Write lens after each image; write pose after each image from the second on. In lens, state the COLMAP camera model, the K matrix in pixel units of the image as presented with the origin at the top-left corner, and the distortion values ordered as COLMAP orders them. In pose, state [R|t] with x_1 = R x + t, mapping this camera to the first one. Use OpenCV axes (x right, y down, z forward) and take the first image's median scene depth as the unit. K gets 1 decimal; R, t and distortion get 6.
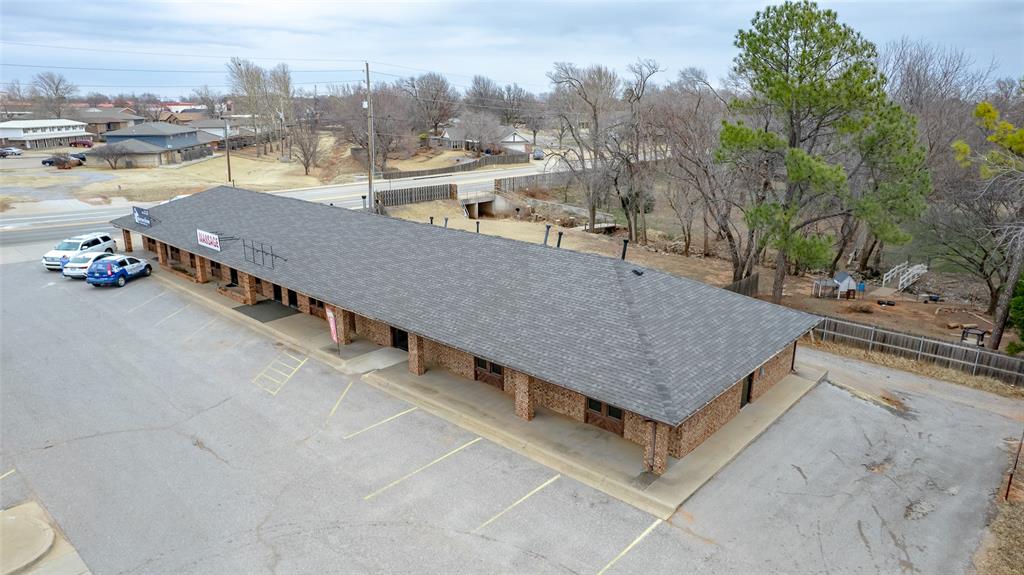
lens RADIAL K [[643.7, 0, 507.1], [0, 643.7, 285.0], [0, 0, 1]] dist [-0.059999, 0.049560]
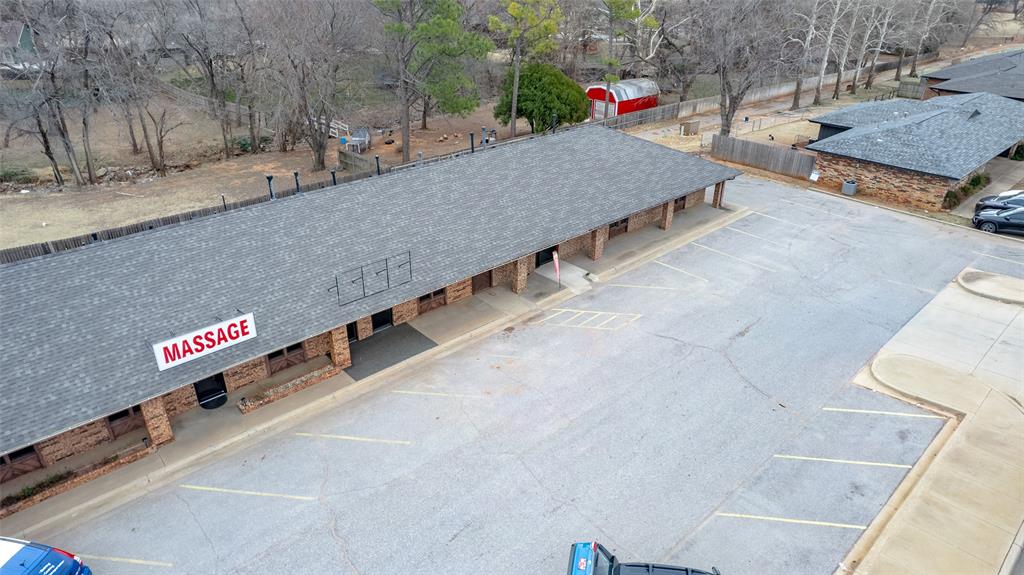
lens RADIAL K [[643.7, 0, 507.1], [0, 643.7, 285.0], [0, 0, 1]] dist [-0.059999, 0.049560]
pose [[0.106034, -0.460482, 0.881314, -1.242837], [0.265901, 0.867164, 0.421097, -0.373359], [-0.958151, 0.189692, 0.214391, 0.903421]]
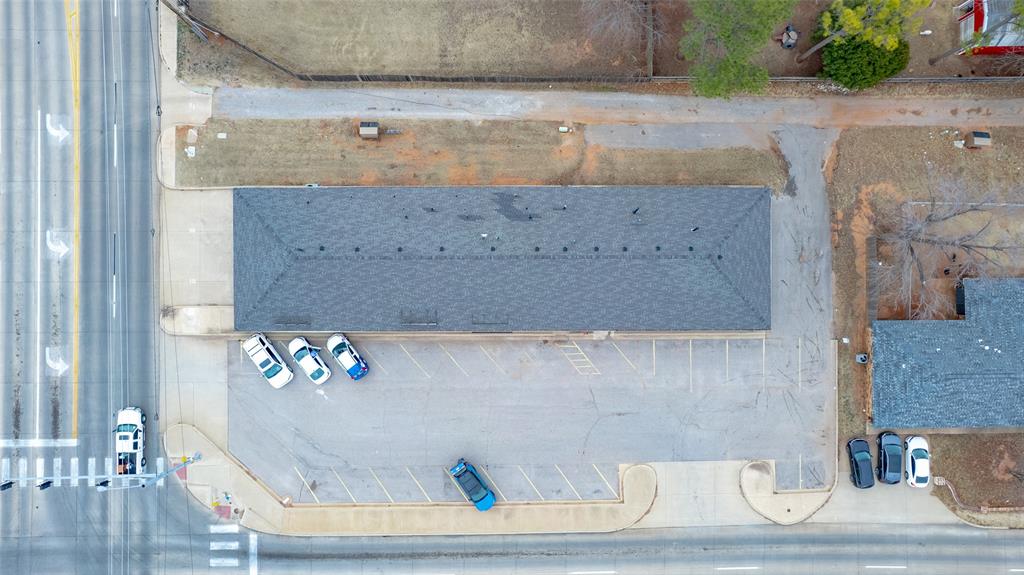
lens RADIAL K [[643.7, 0, 507.1], [0, 643.7, 285.0], [0, 0, 1]] dist [-0.059999, 0.049560]
pose [[0.739124, -0.673493, 0.010178, -0.390183], [0.174339, 0.205880, 0.962922, -2.049876], [-0.650617, -0.709944, 0.269587, 0.759350]]
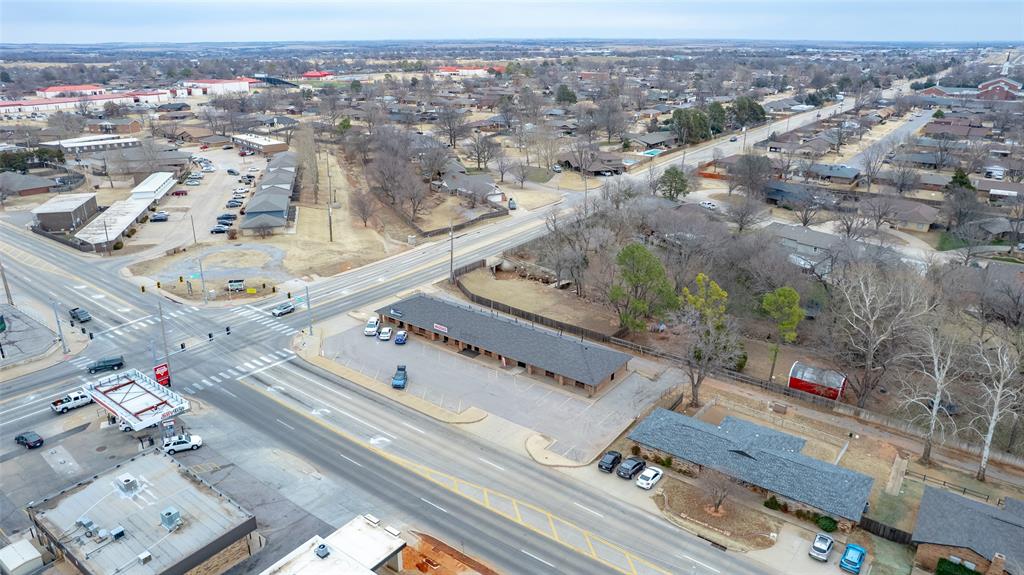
lens RADIAL K [[643.7, 0, 507.1], [0, 643.7, 285.0], [0, 0, 1]] dist [-0.059999, 0.049560]
pose [[0.994357, -0.026811, 0.102640, -0.655039], [0.018745, 0.996718, 0.078755, -0.700514], [-0.104414, -0.076387, 0.991596, -2.751490]]
